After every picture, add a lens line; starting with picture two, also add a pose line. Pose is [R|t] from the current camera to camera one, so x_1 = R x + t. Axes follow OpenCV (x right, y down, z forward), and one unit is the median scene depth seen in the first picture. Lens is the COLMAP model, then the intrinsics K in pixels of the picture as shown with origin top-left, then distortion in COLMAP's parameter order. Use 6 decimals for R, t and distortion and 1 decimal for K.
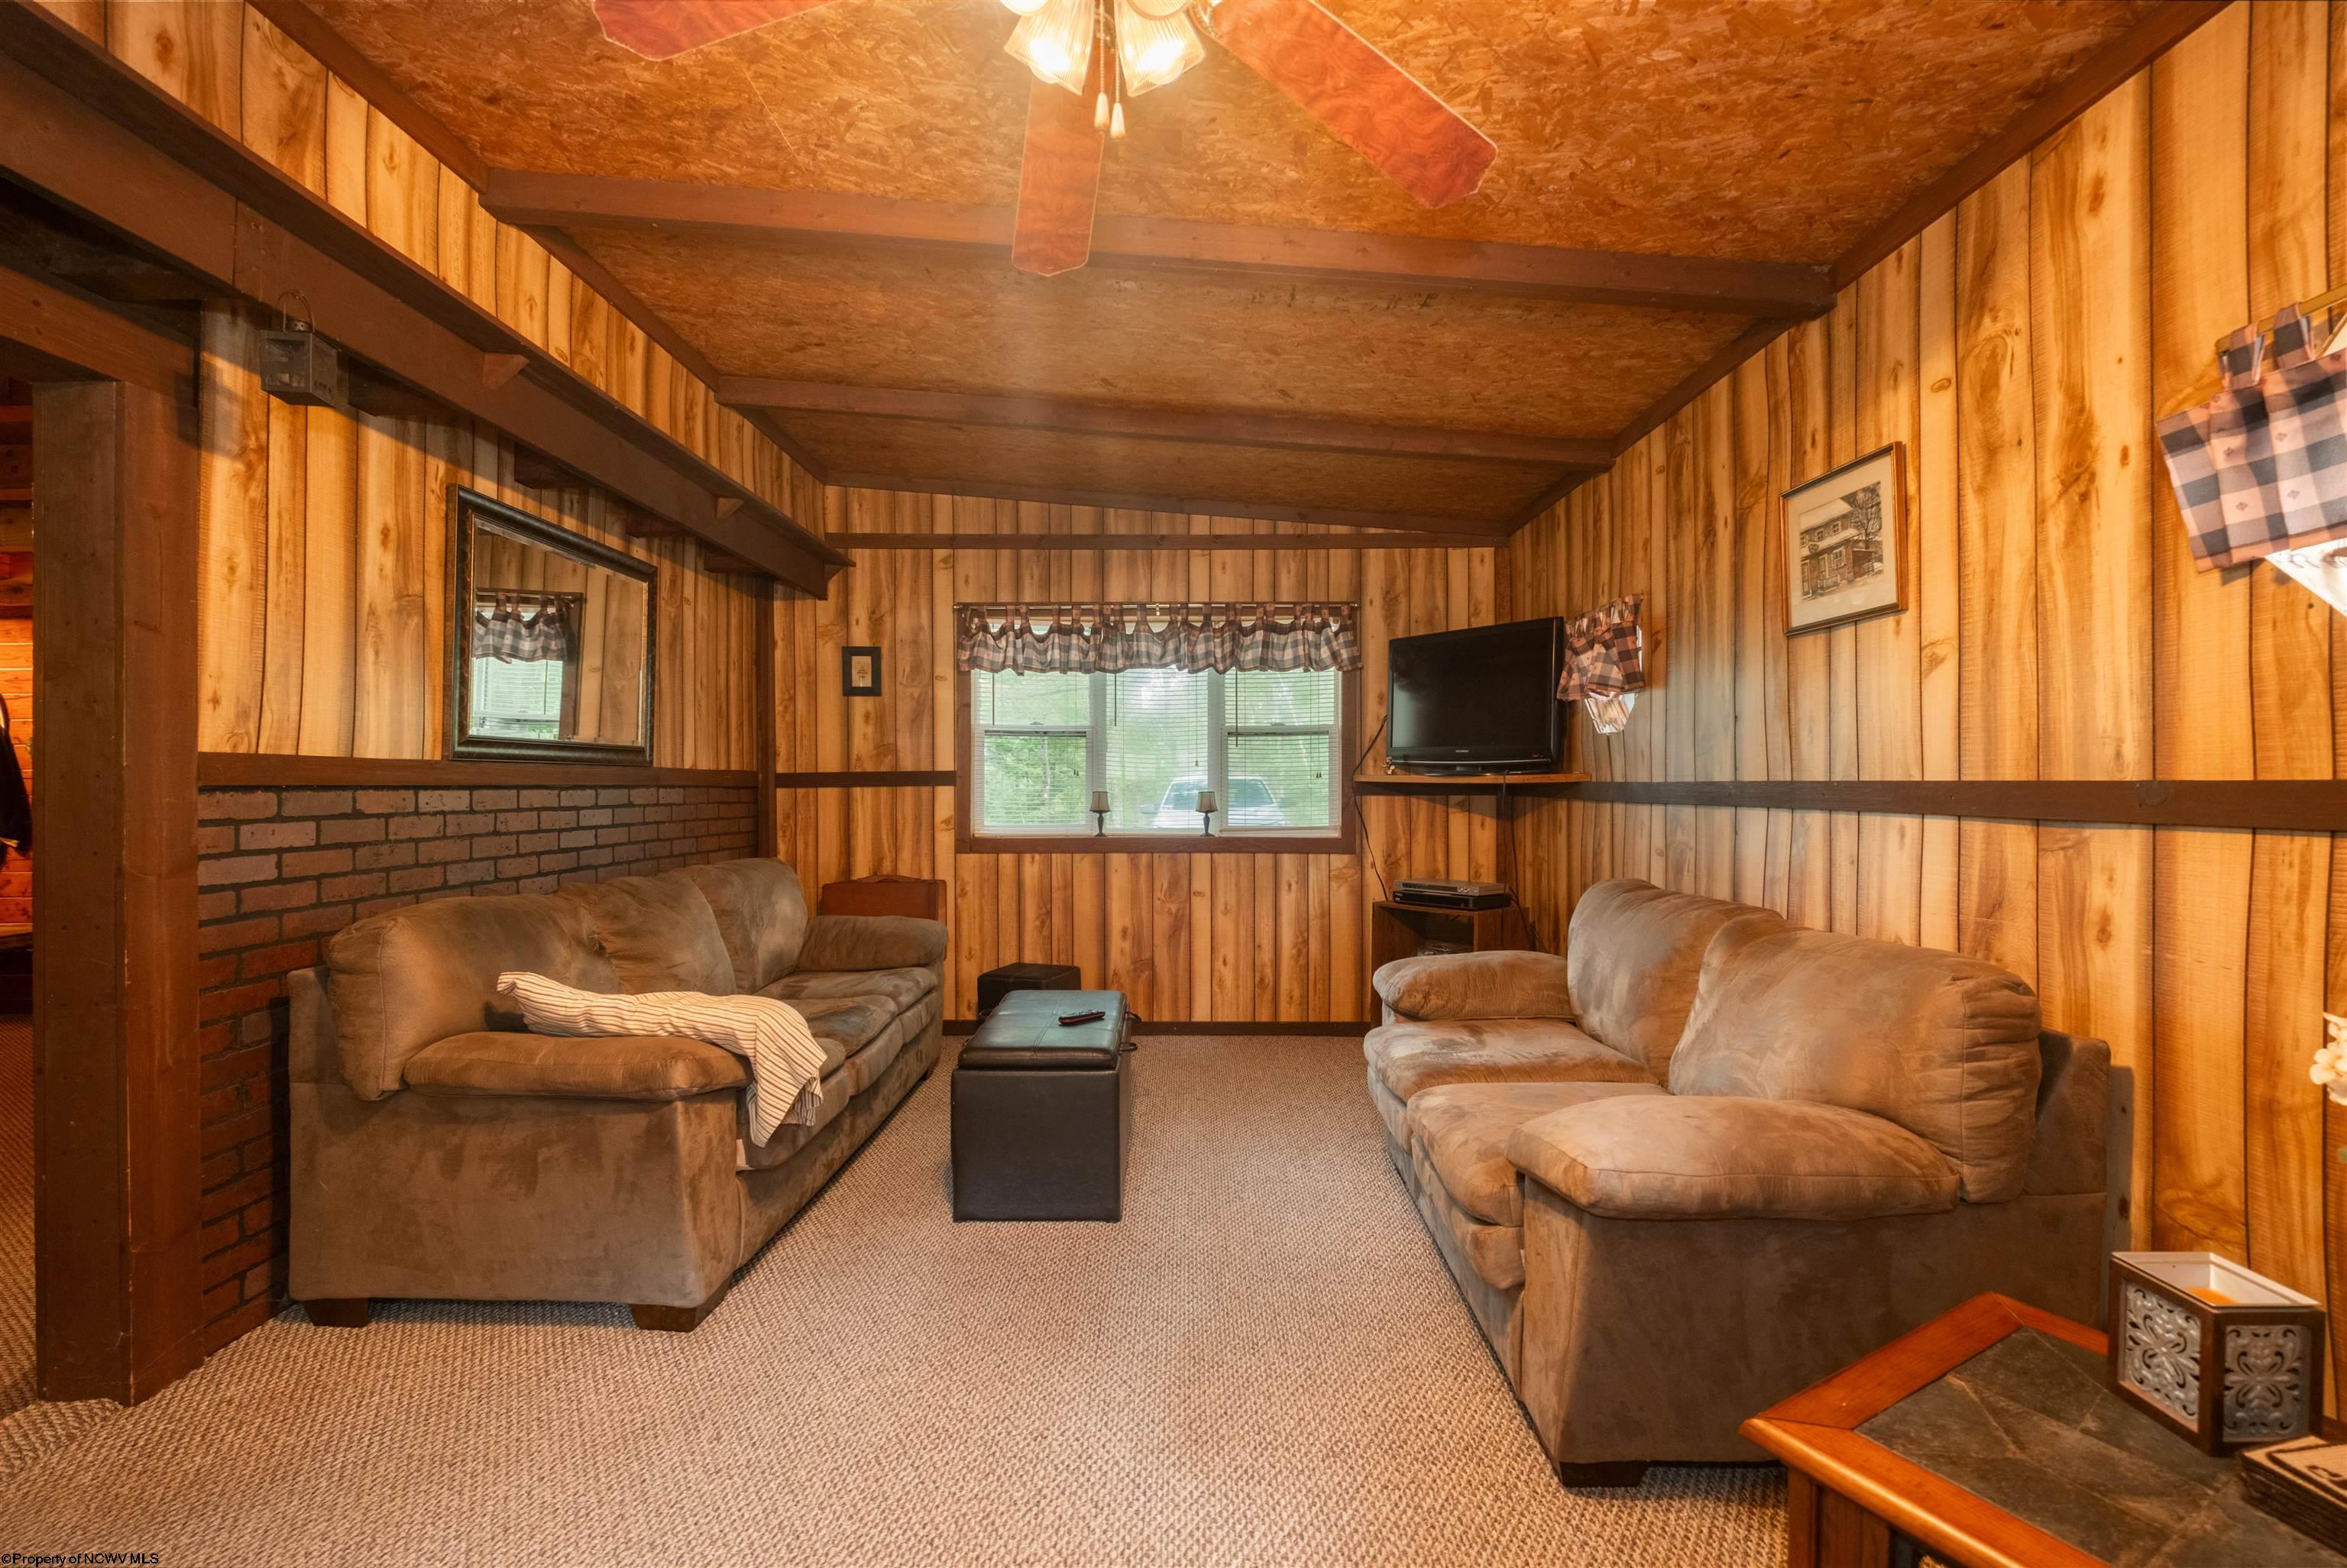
lens RADIAL K [[1004.9, 0, 1169.3], [0, 1004.9, 785.7], [0, 0, 1]] dist [0.000674, -0.004102]
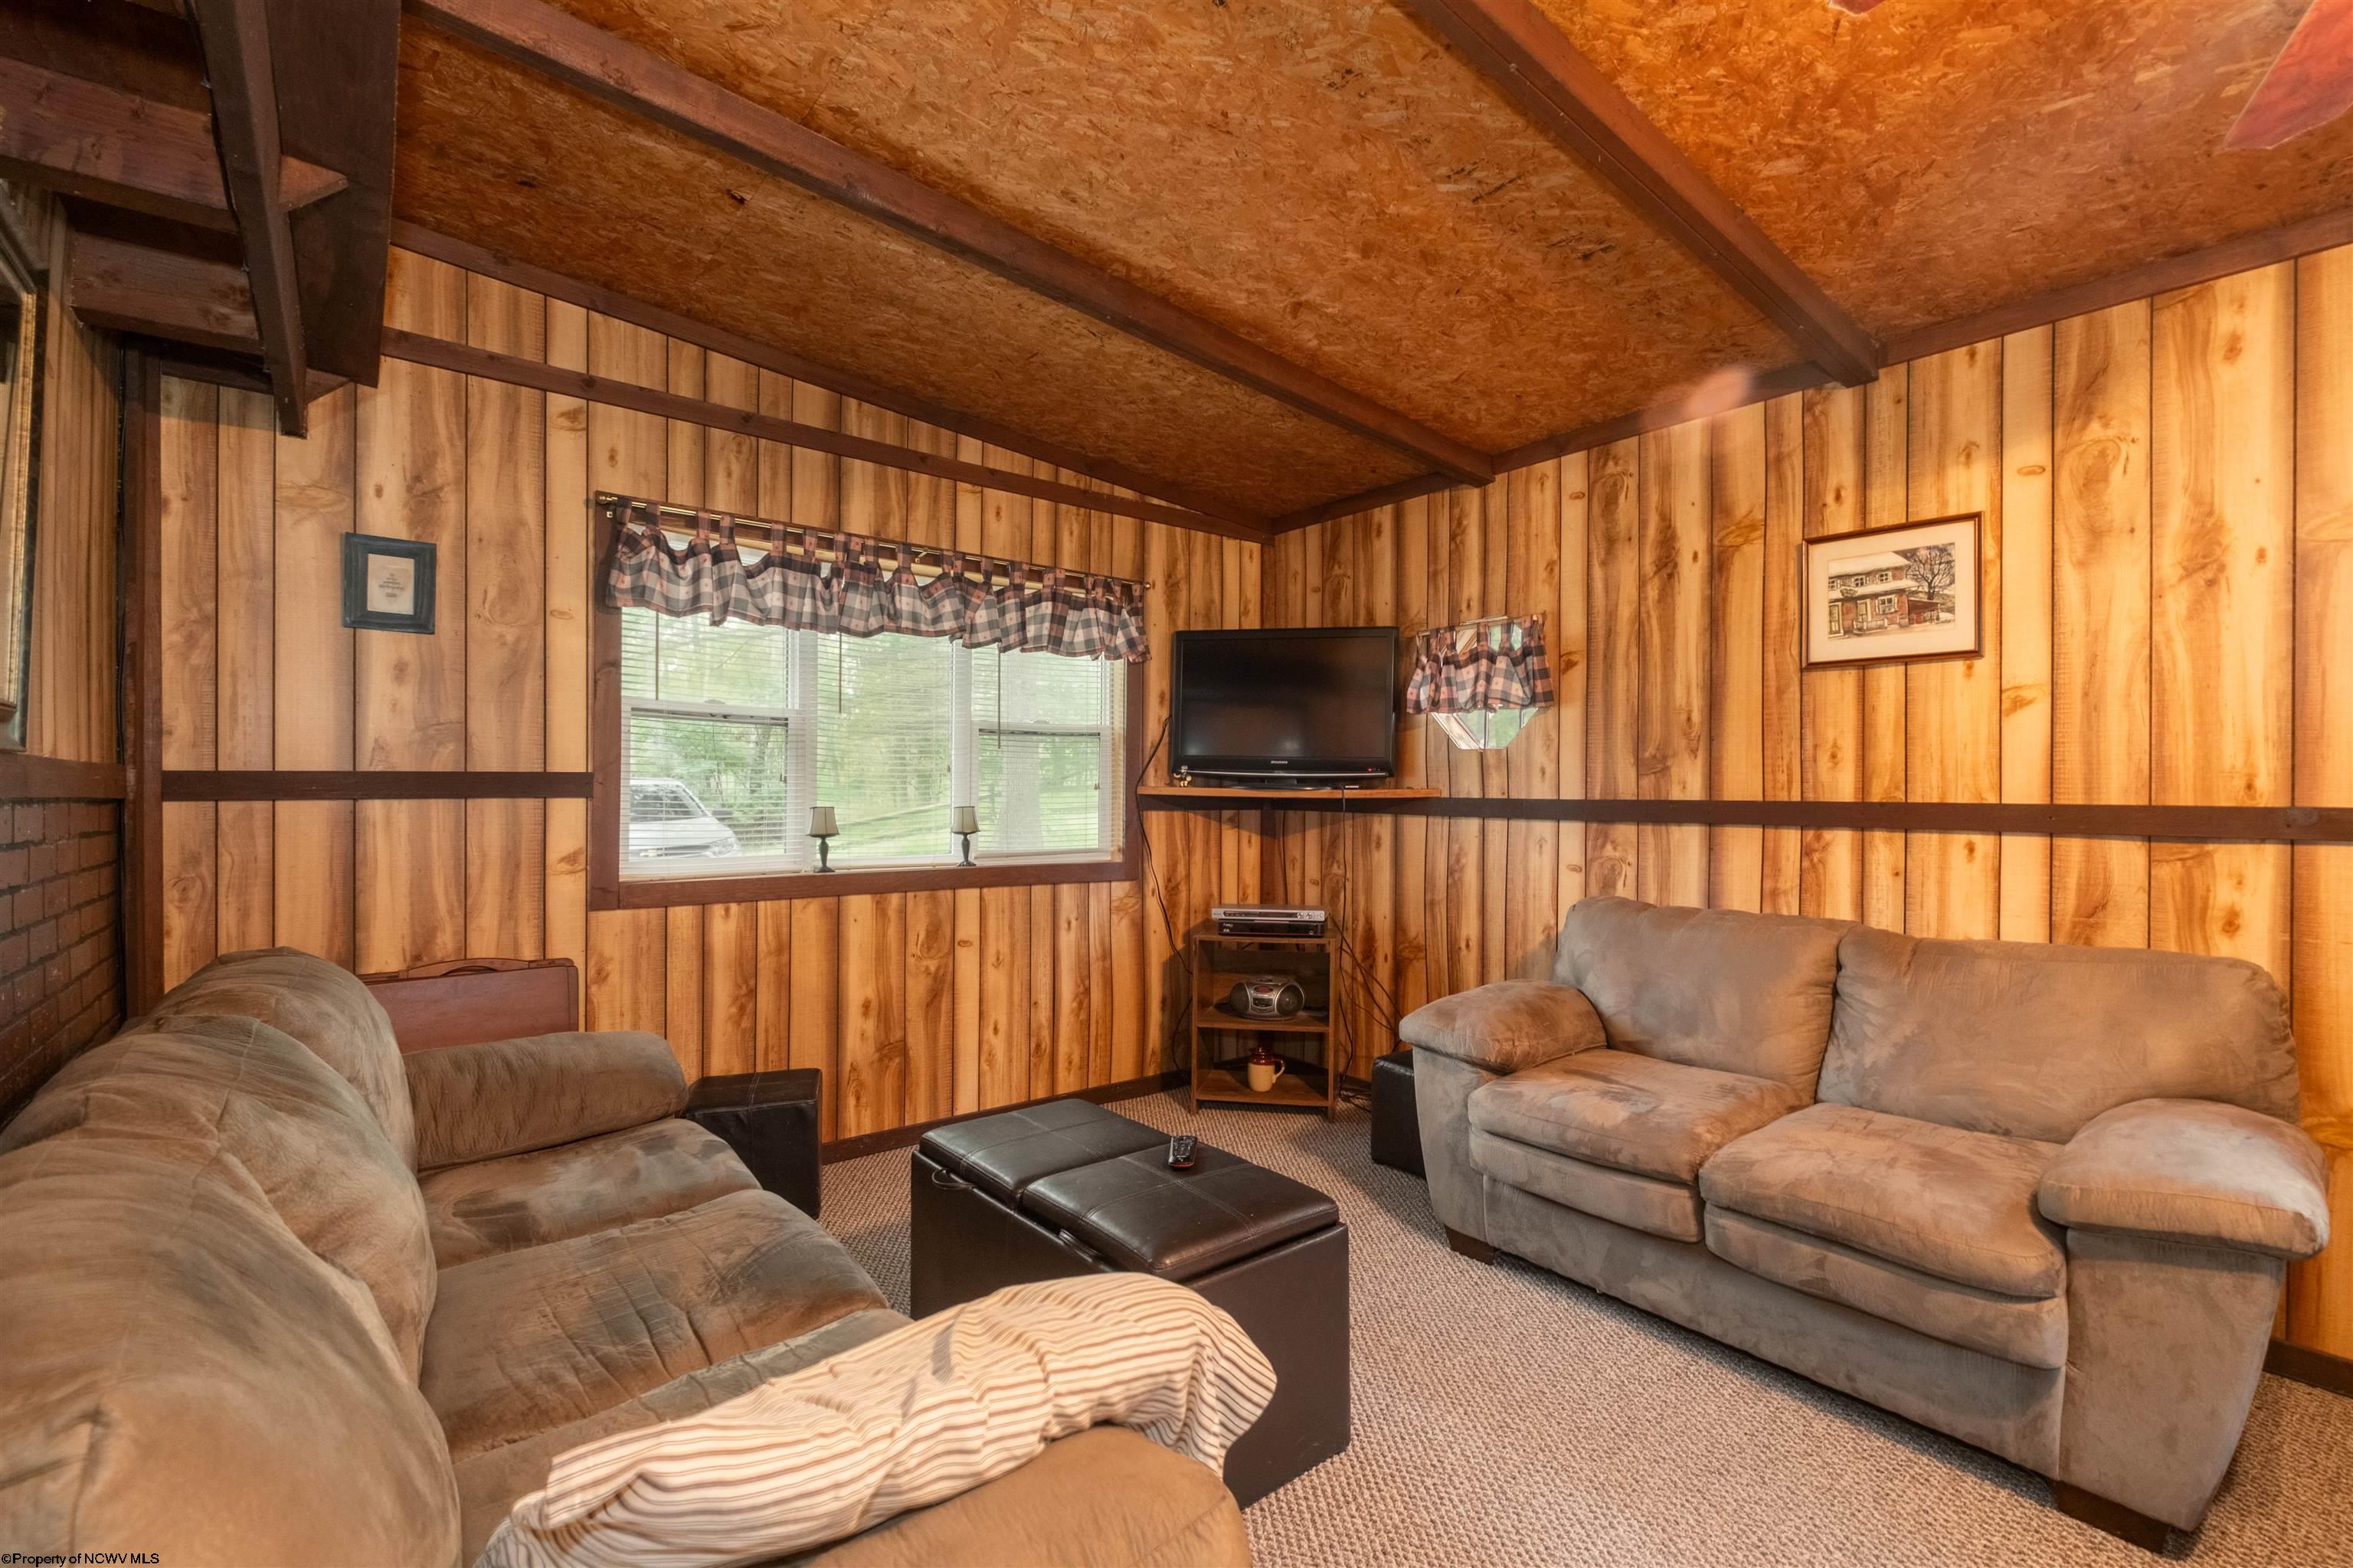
lens RADIAL K [[1020.2, 0, 1160.4], [0, 1020.2, 789.5], [0, 0, 1]] dist [-0.002033, -0.004024]
pose [[0.767120, 0.007917, 0.641455, -0.350518], [-0.006586, 0.999968, -0.004467, -0.004382], [-0.641470, -0.000798, 0.767148, 0.328581]]
